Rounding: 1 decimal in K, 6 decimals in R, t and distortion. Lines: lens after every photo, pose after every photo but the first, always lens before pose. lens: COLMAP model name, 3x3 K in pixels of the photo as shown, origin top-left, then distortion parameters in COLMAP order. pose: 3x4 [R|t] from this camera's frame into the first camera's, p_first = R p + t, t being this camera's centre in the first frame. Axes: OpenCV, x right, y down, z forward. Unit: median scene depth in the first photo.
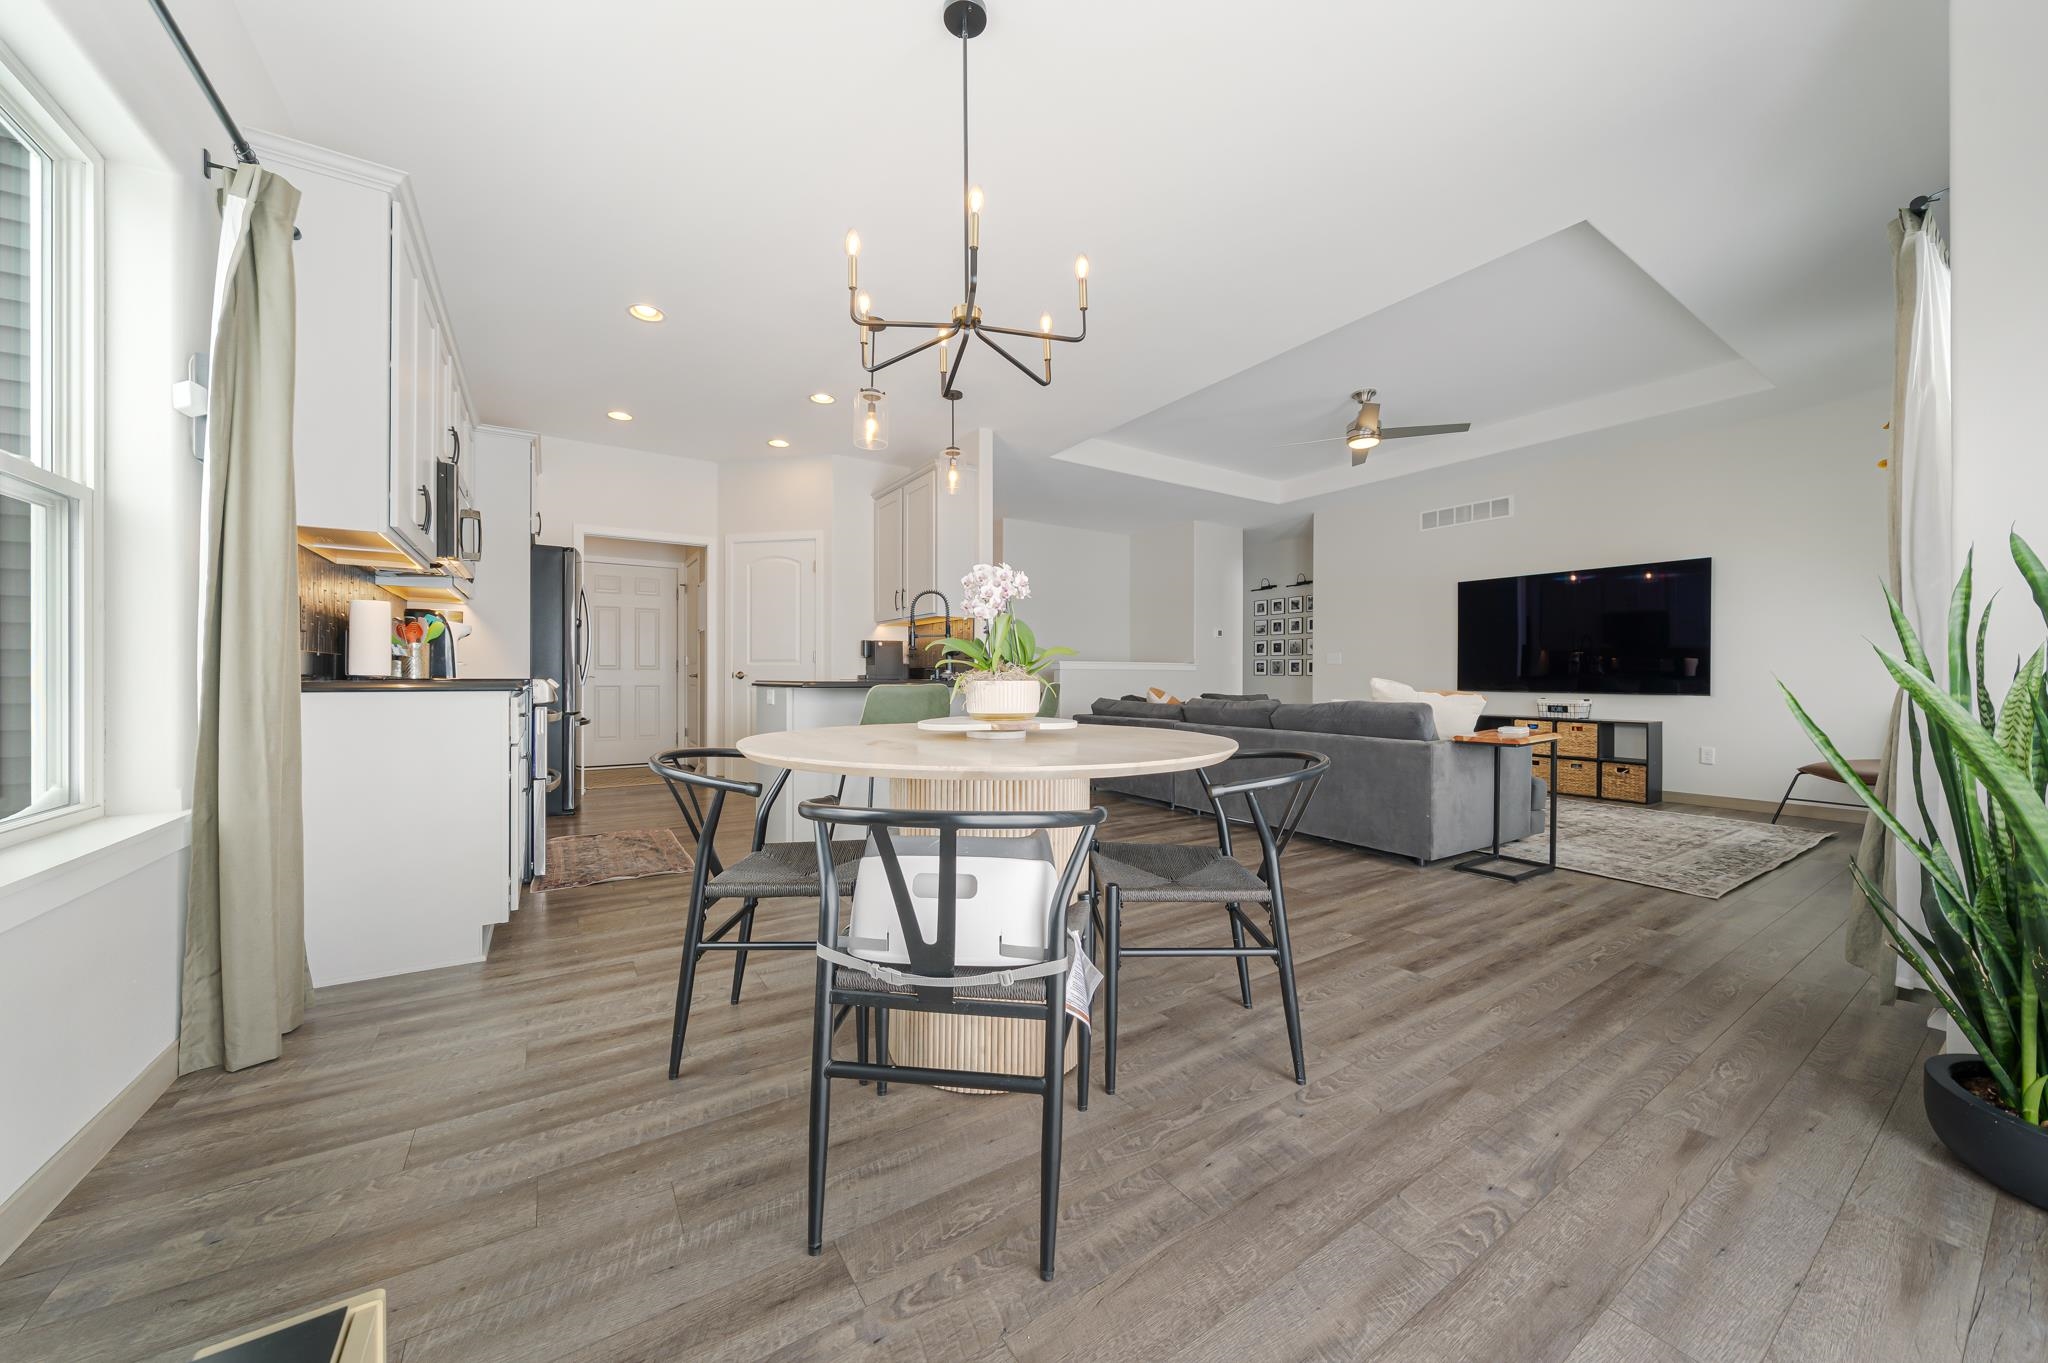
lens RADIAL K [[717.8, 0, 997.8], [0, 717.8, 683.4], [0, 0, 1]] dist [-0.003960, 0.000362]
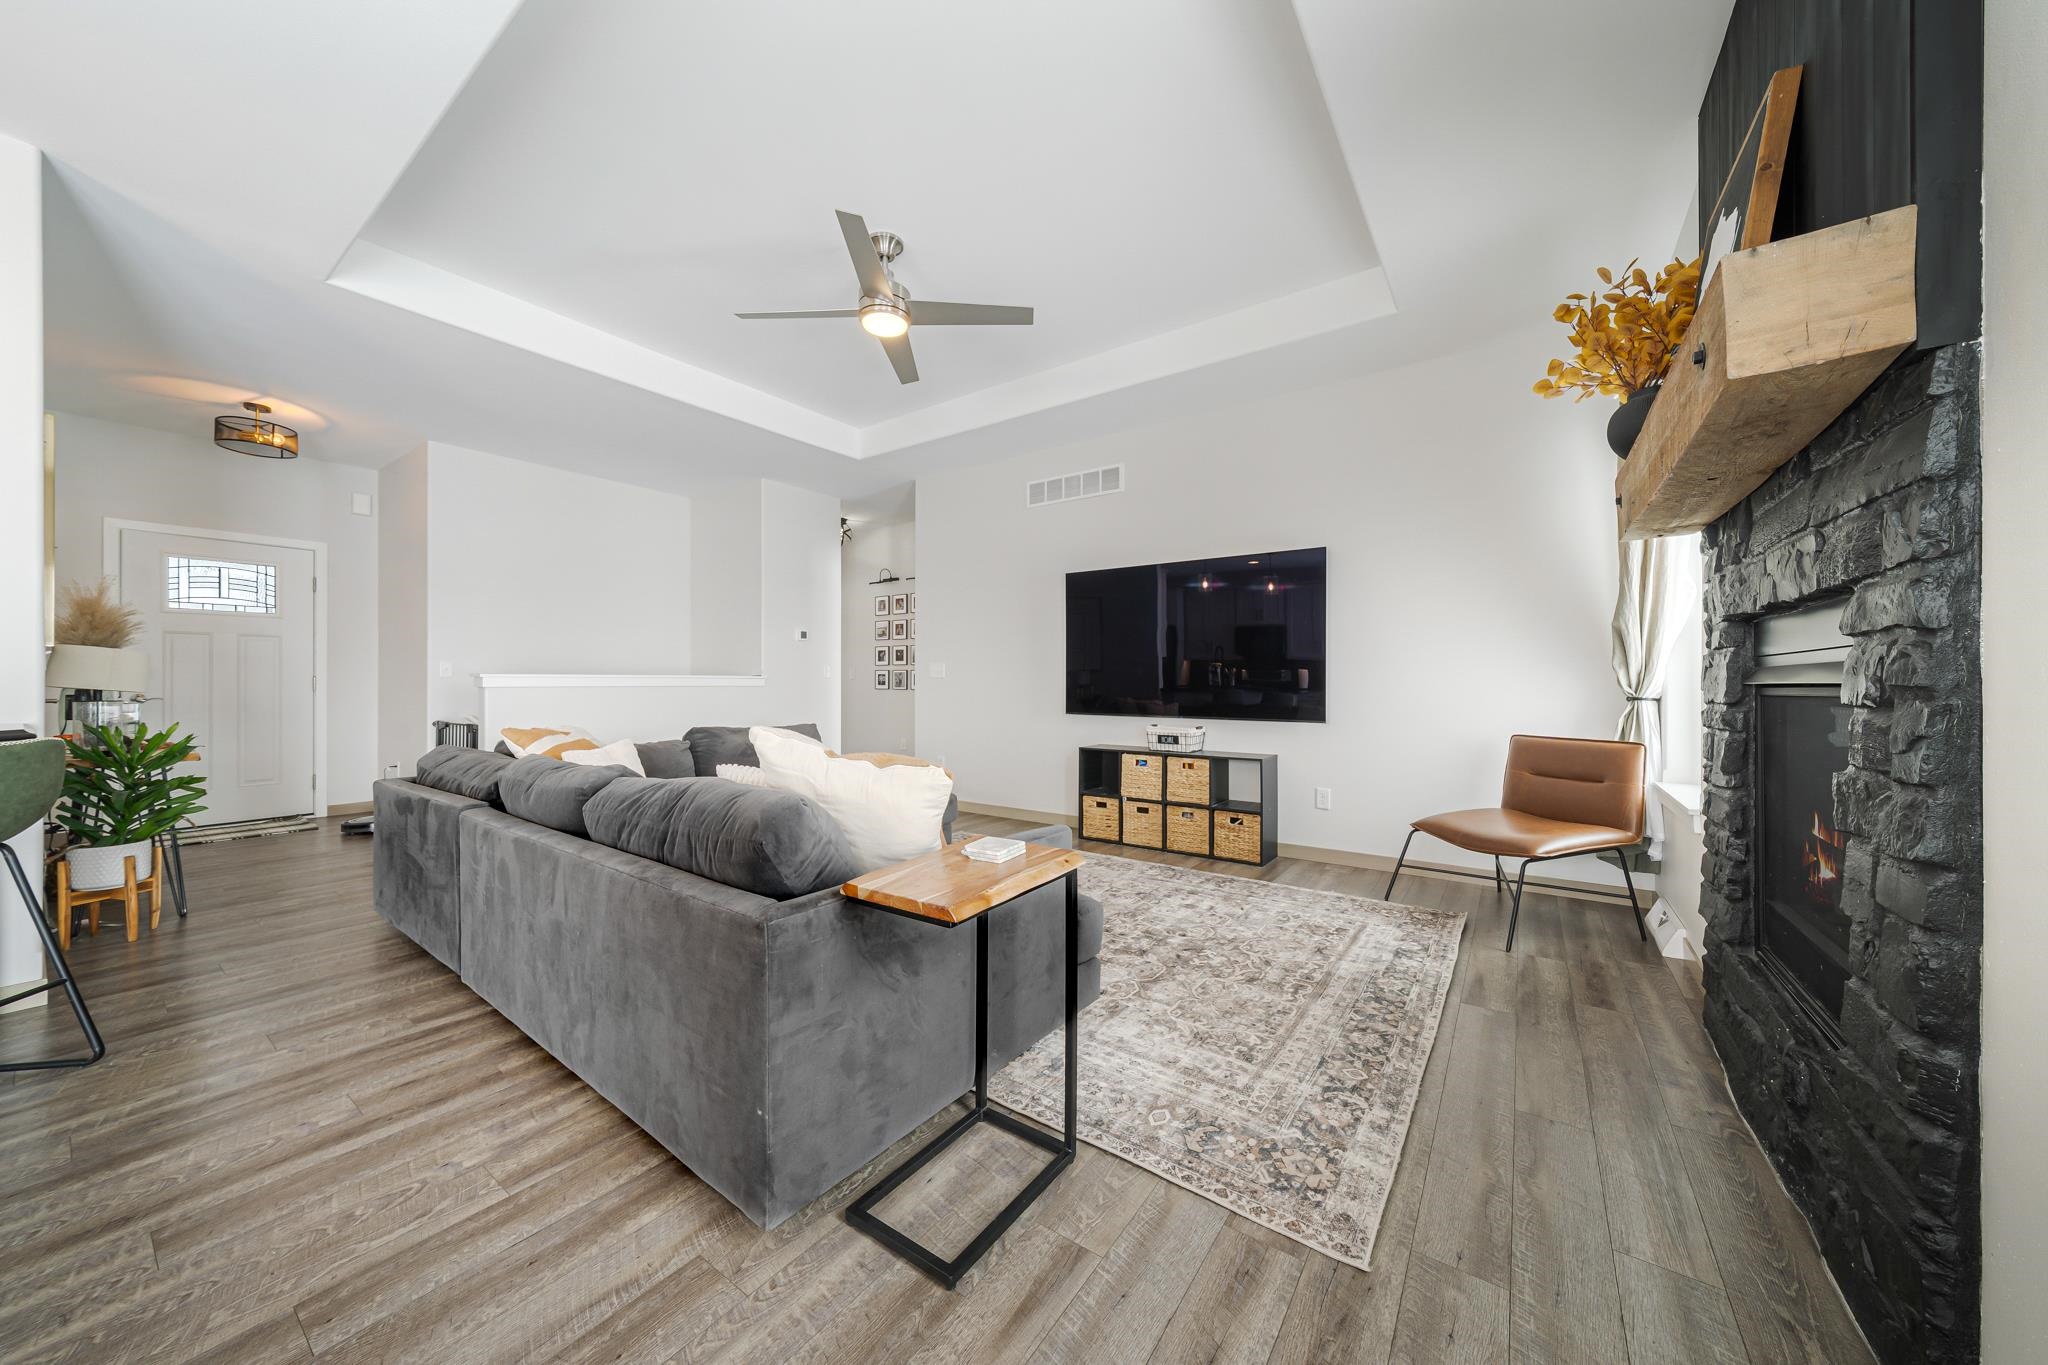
lens RADIAL K [[717.8, 0, 1002.2], [0, 717.8, 681.9], [0, 0, 1]] dist [-0.003960, 0.000362]
pose [[0.931011, -0.004957, 0.364957, 0.353006], [0.009022, 0.999915, -0.009433, -0.020332], [-0.364879, 0.012075, 0.930976, 0.367615]]
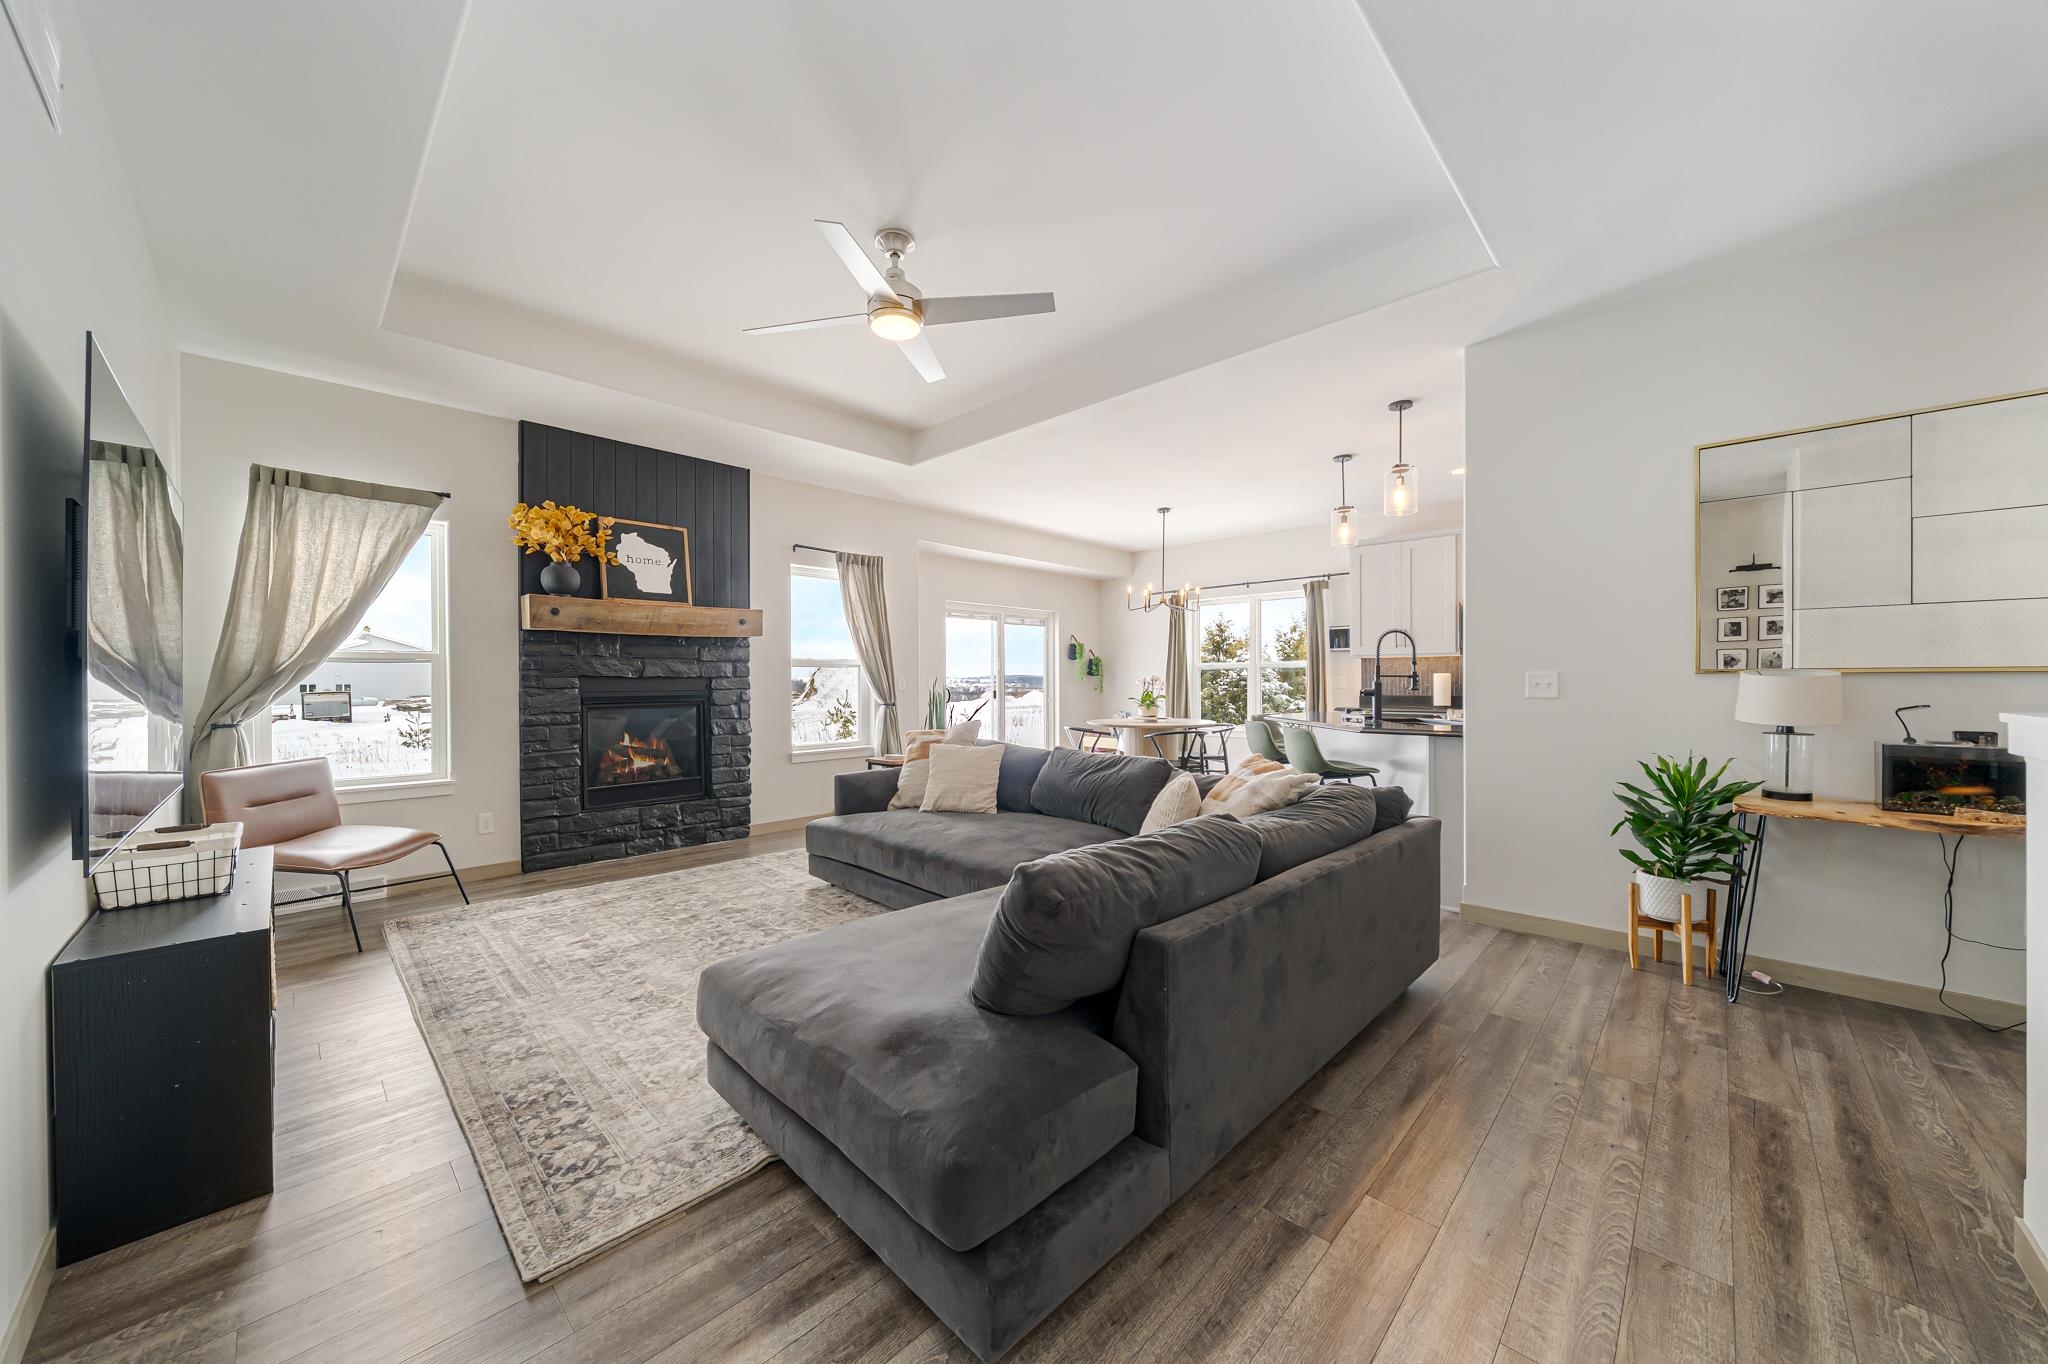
lens RADIAL K [[717.8, 0, 1006.4], [0, 717.8, 674.6], [0, 0, 1]] dist [-0.003960, 0.000362]
pose [[-0.972754, -0.001065, -0.231838, 0.516907], [-0.002326, 0.999984, 0.005164, -0.057428], [0.231829, 0.005563, -0.972741, 1.459335]]
